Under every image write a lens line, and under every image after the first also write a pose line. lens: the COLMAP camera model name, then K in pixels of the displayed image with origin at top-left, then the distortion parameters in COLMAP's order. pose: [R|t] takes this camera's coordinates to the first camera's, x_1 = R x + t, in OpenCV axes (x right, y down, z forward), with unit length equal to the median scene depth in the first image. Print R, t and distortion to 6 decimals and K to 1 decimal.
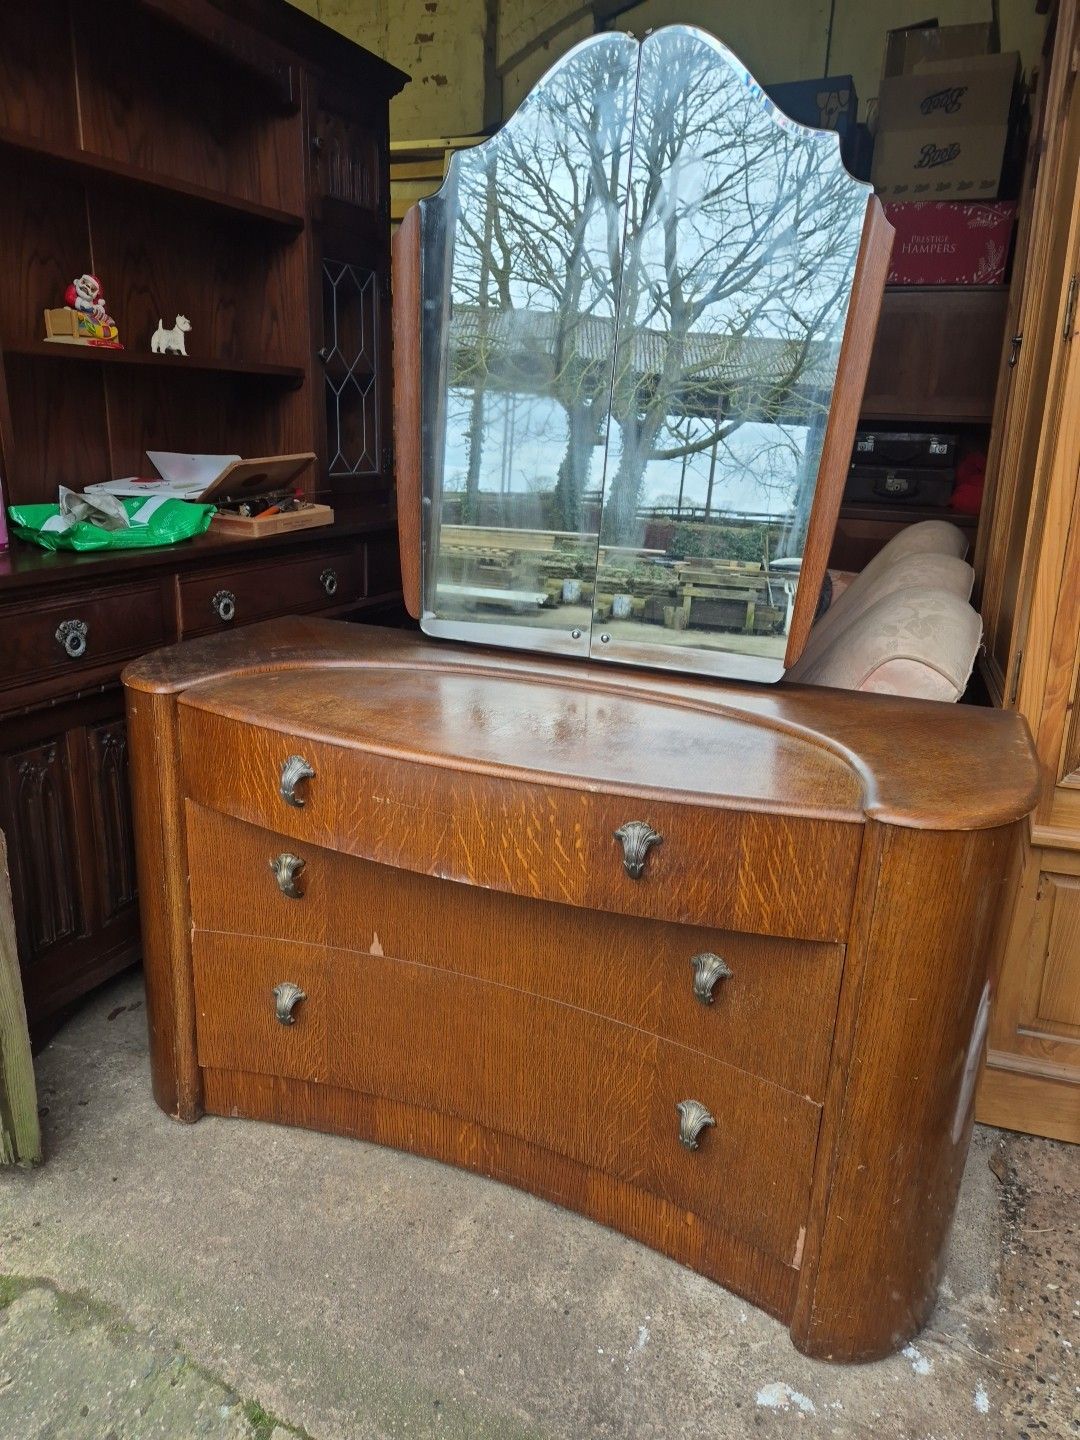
lens RADIAL K [[968.3, 0, 538.3], [0, 968.3, 708.1], [0, 0, 1]] dist [0.065172, -0.056577]
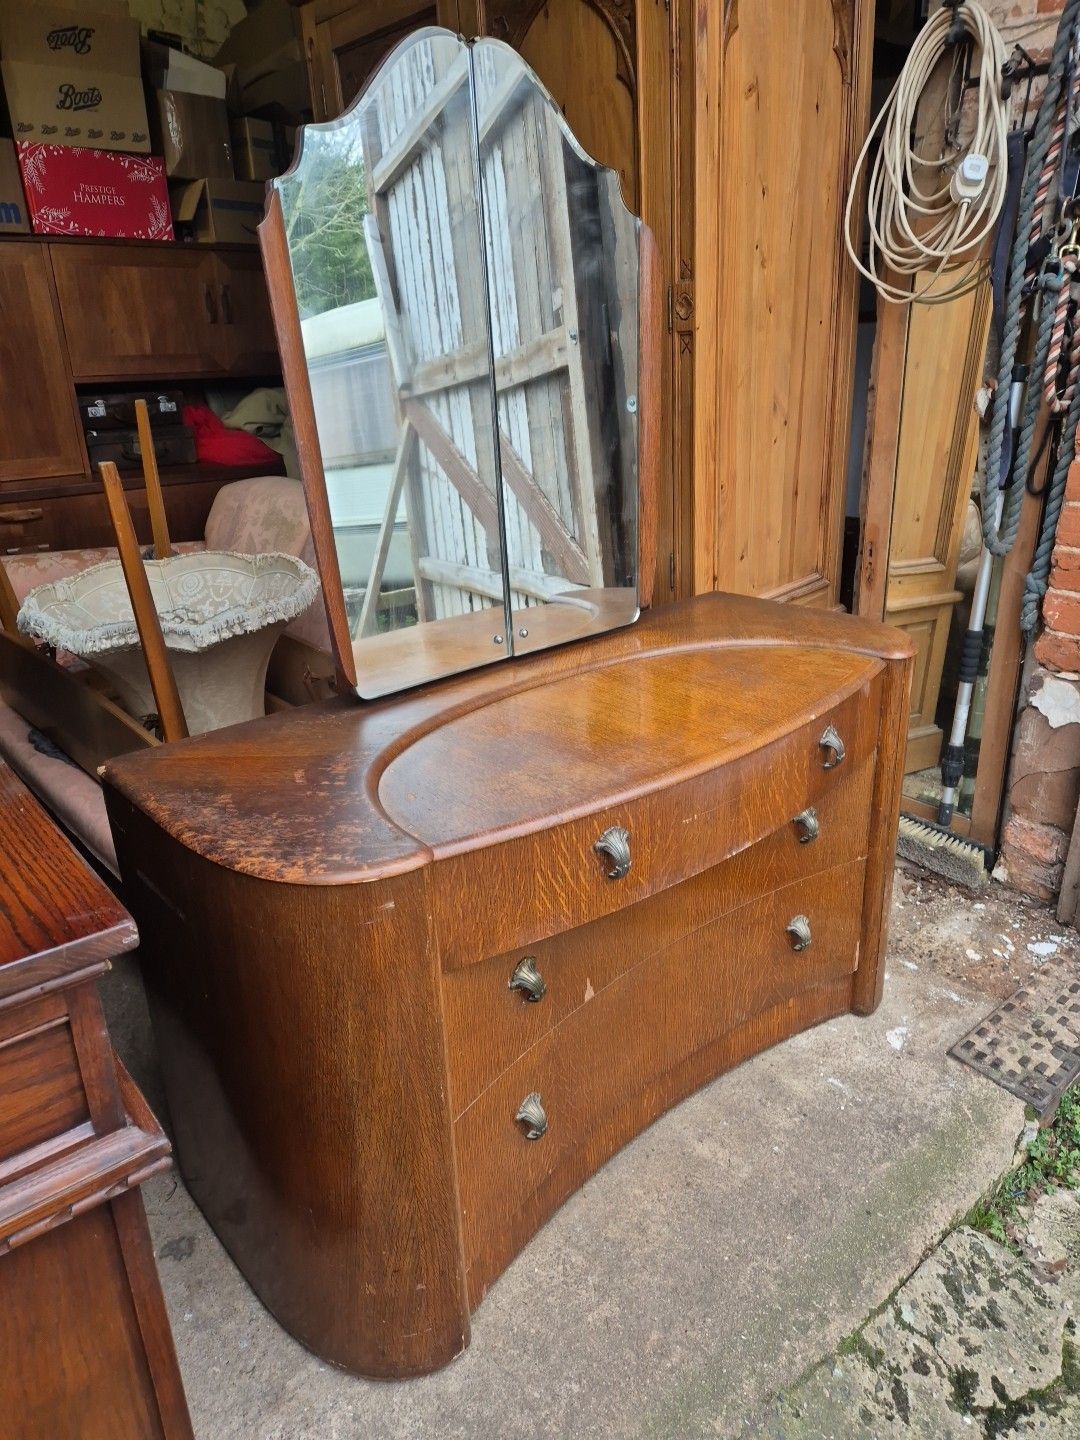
lens RADIAL K [[968.3, 0, 540.8], [0, 968.3, 711.5], [0, 0, 1]] dist [0.065172, -0.056577]
pose [[0.437361, -0.368935, 0.820123, -0.926316], [0.306110, 0.918588, 0.249985, -0.285176], [-0.845584, 0.141714, 0.514689, 0.520377]]
